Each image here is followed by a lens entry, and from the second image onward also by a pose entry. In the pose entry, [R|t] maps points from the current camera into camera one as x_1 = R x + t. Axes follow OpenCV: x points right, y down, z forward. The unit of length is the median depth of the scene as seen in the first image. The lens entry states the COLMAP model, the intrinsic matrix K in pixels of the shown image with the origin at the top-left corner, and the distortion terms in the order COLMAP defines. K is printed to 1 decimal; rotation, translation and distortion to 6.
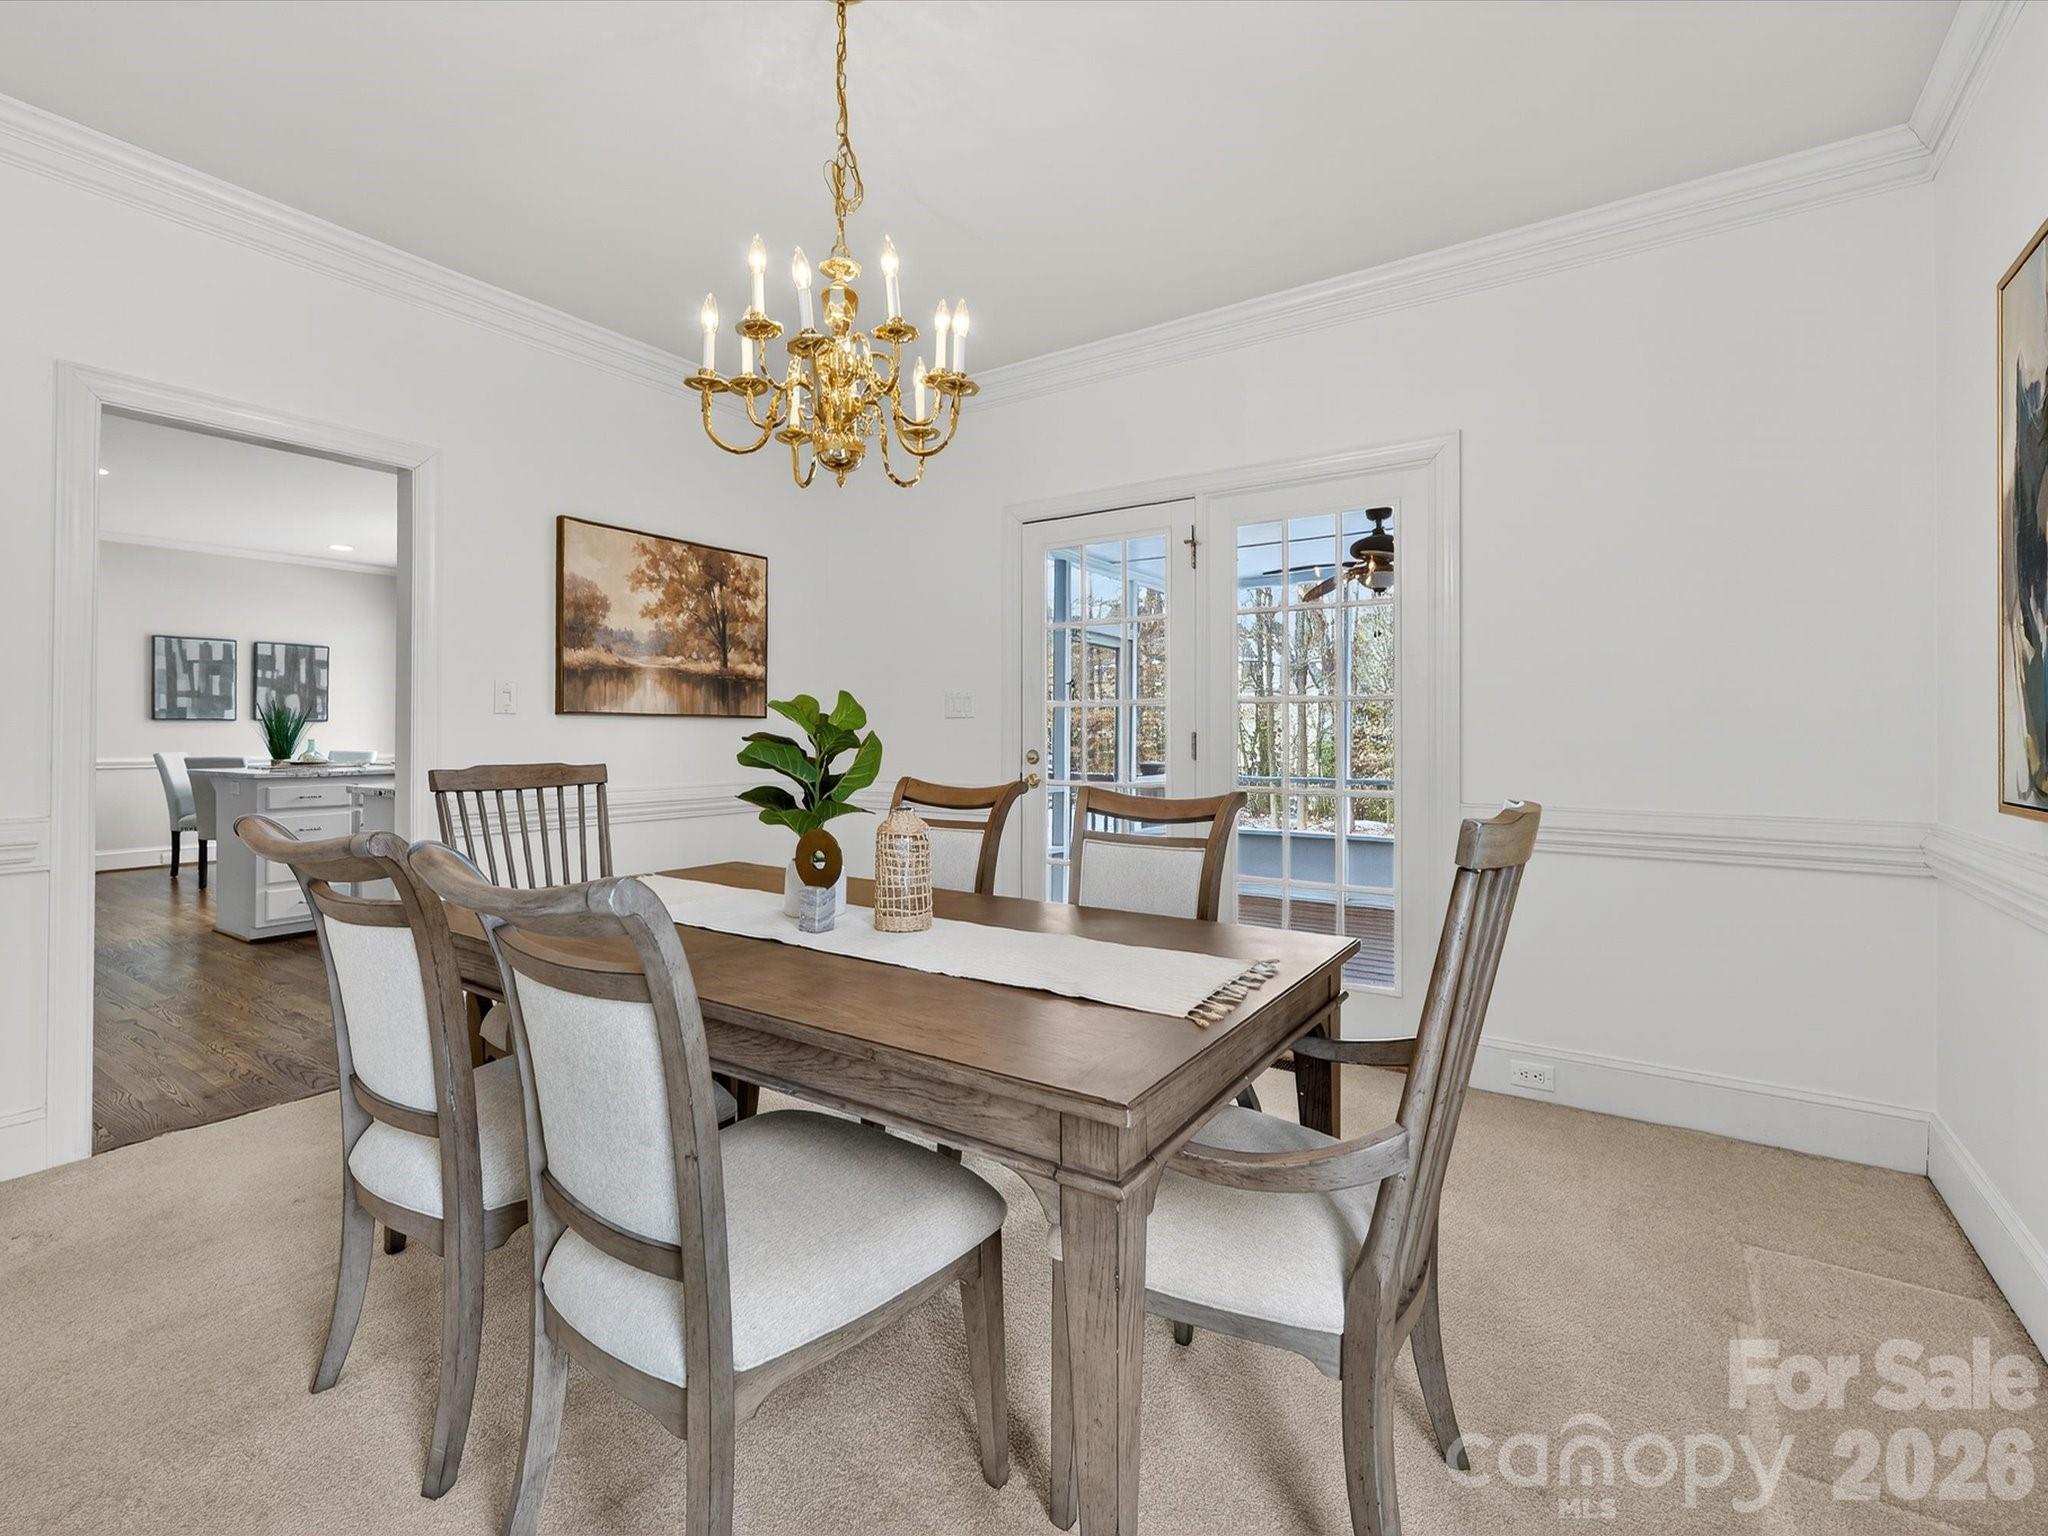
lens RADIAL K [[924.3, 0, 1018.9], [0, 924.3, 725.2], [0, 0, 1]] dist [0.002271, -0.000957]
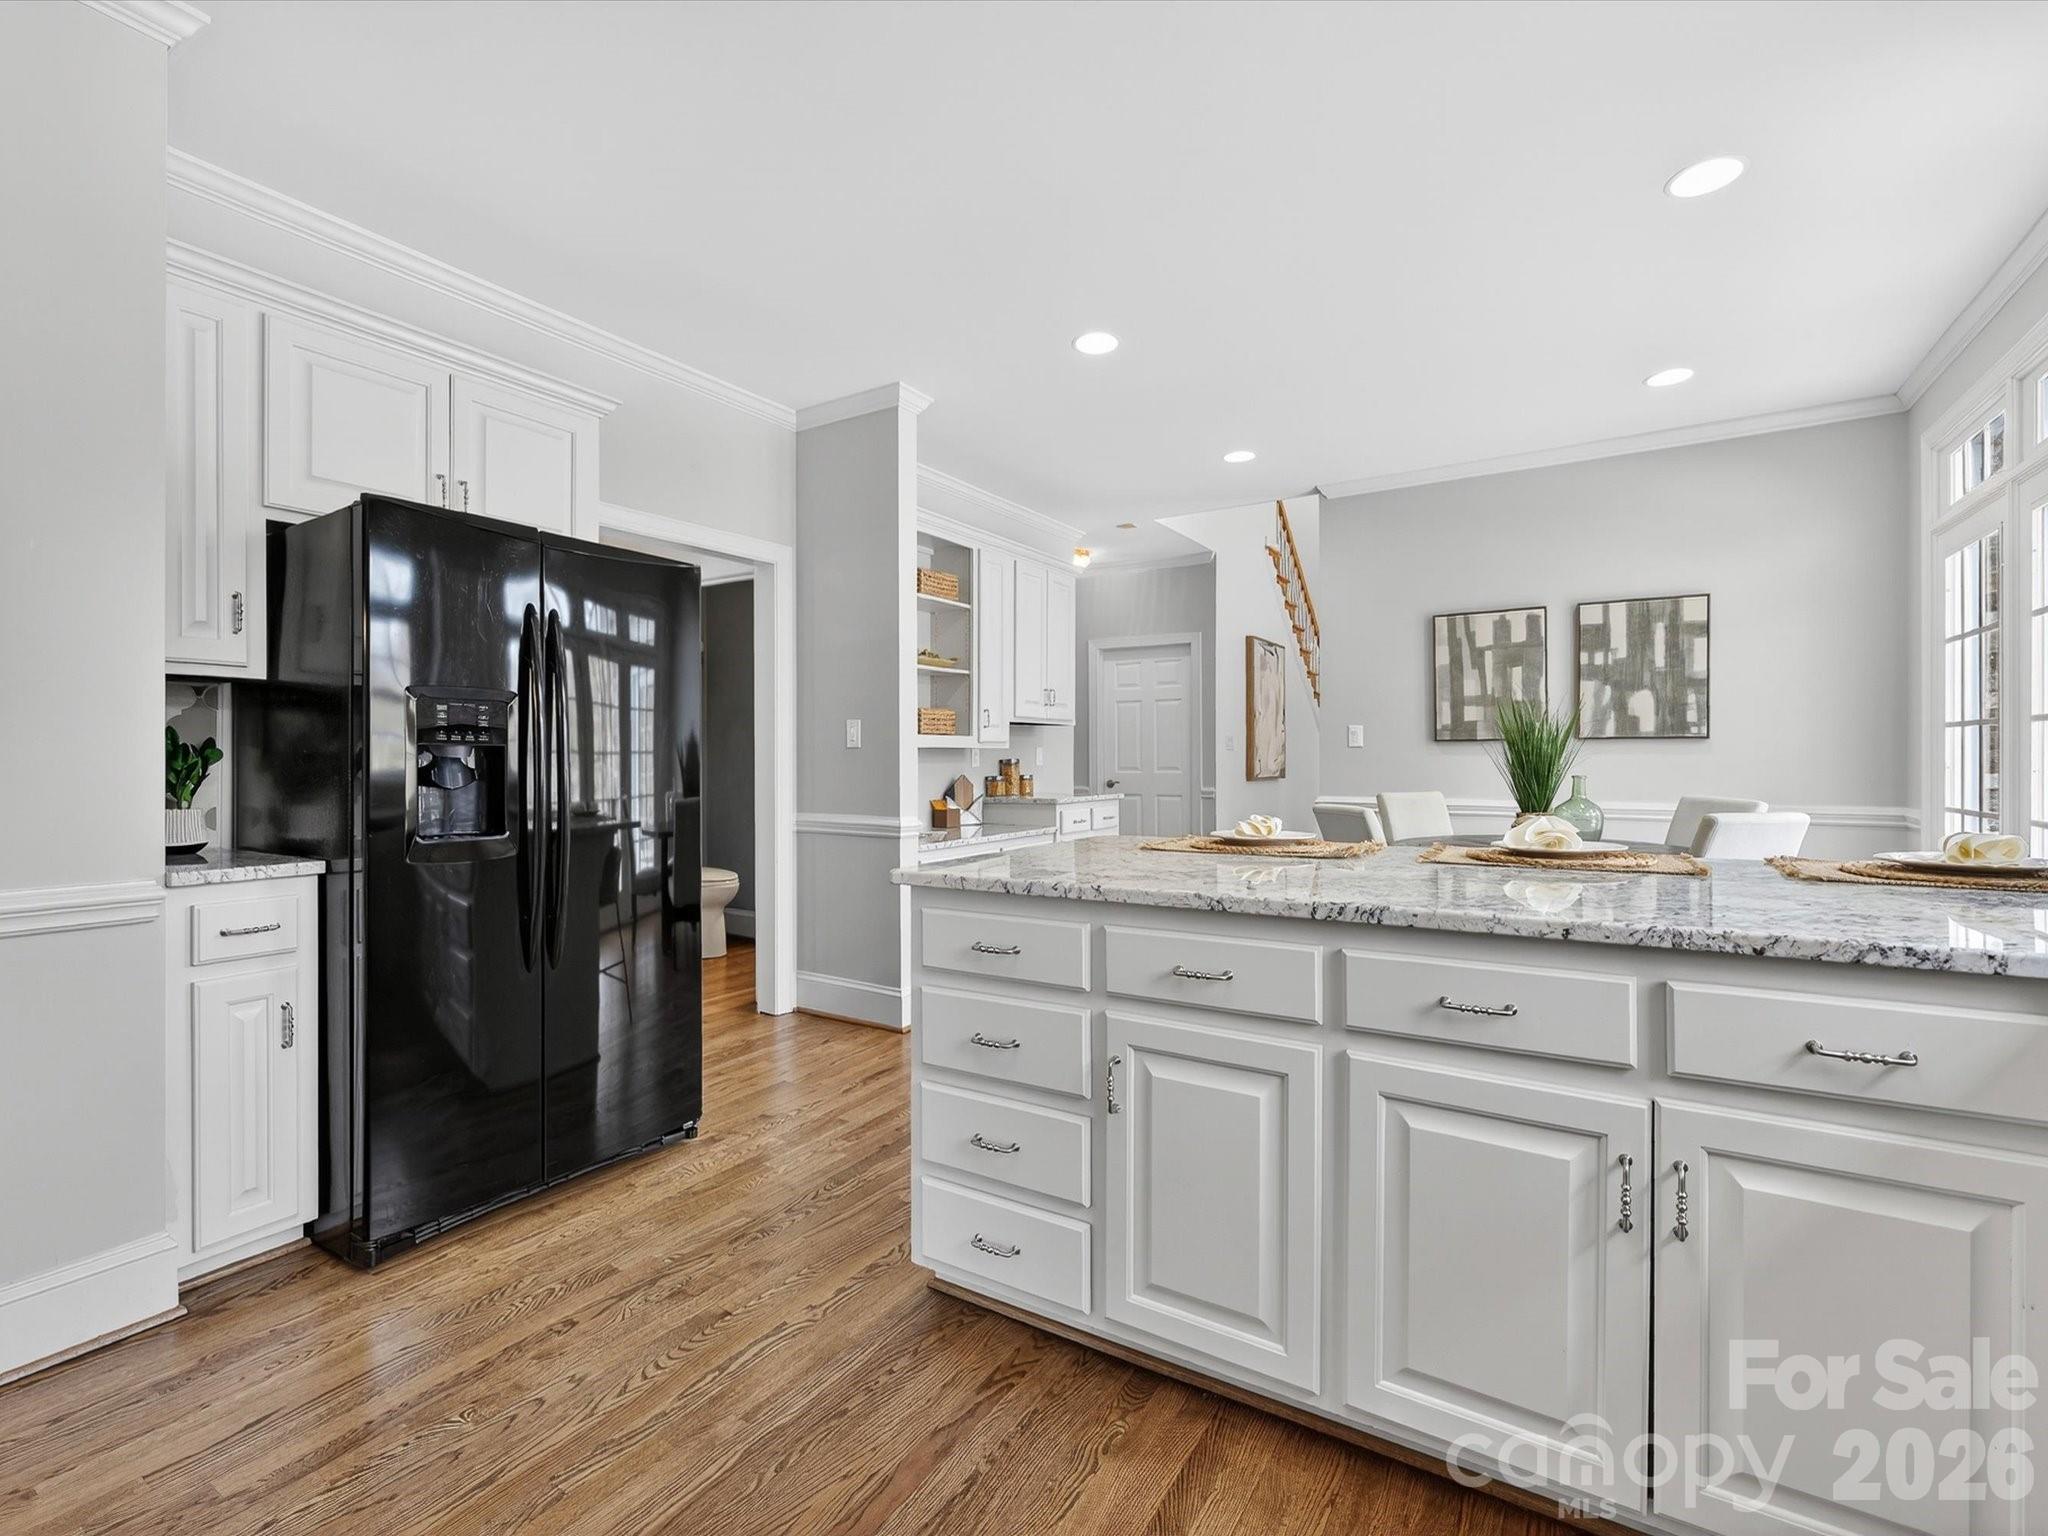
lens RADIAL K [[924.3, 0, 1026.5], [0, 924.3, 764.9], [0, 0, 1]] dist [0.002271, -0.000957]
pose [[0.037392, 0.004869, -0.999289, -0.270924], [0.012198, 0.999911, 0.005328, 0.003222], [0.999226, -0.012388, 0.037330, 0.657716]]
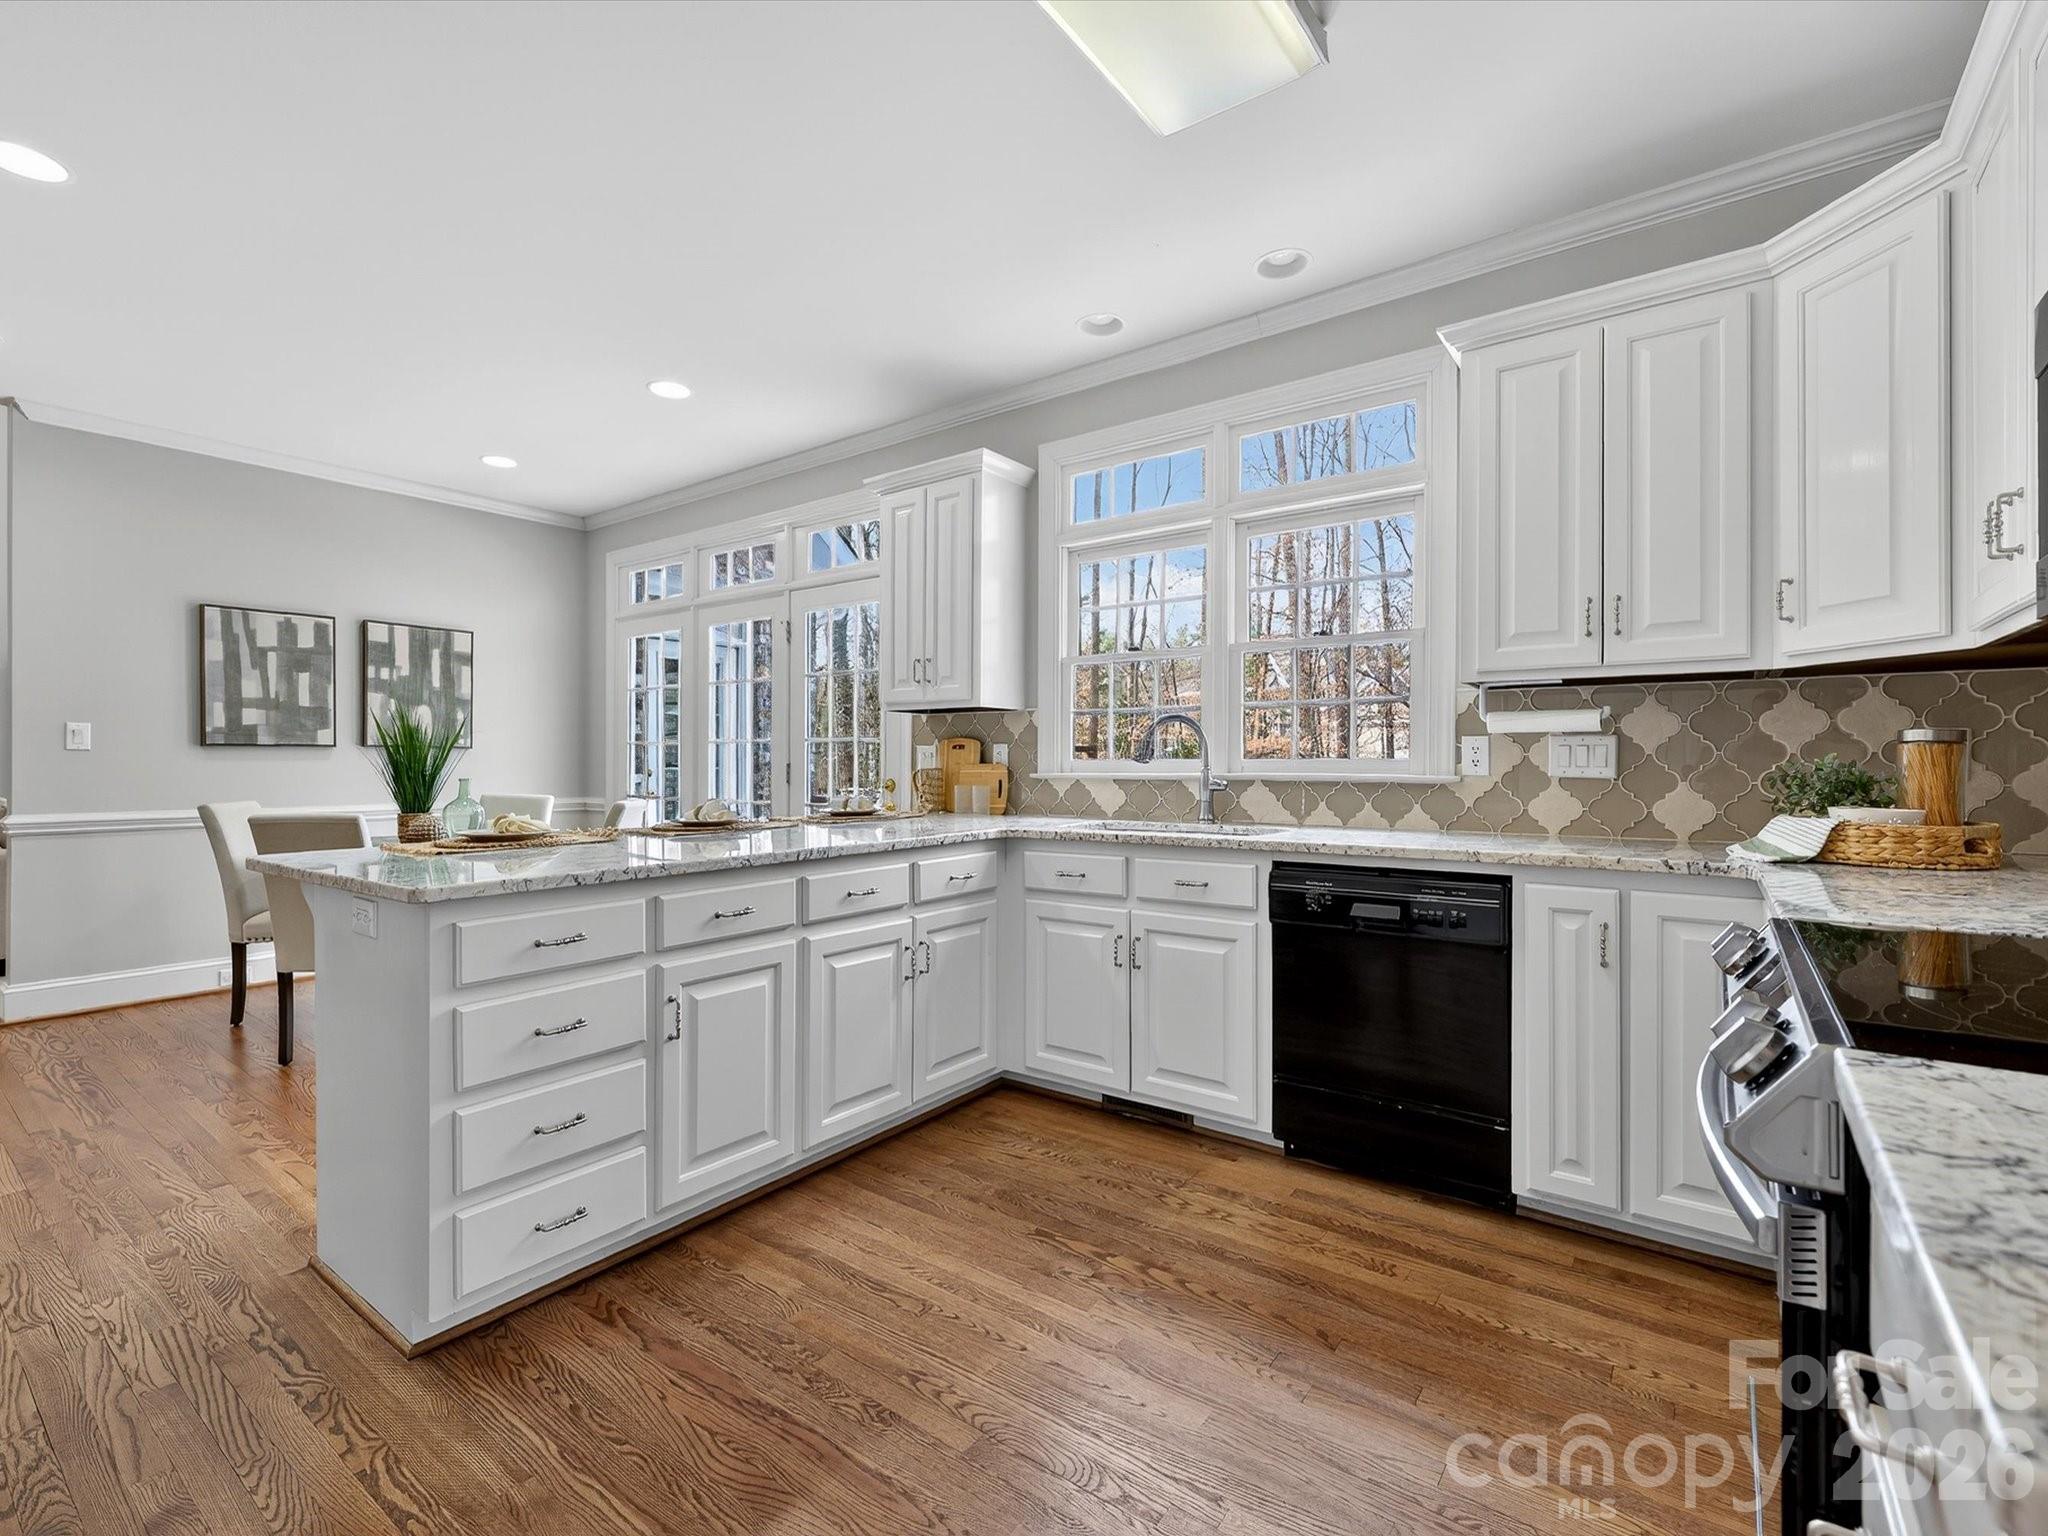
lens RADIAL K [[924.3, 0, 1029.0], [0, 924.3, 758.1], [0, 0, 1]] dist [0.002271, -0.000957]
pose [[0.999010, -0.003306, -0.044357, -0.366941], [0.003482, 0.999986, 0.003898, 0.001268], [0.044344, -0.004049, 0.999008, 0.415997]]
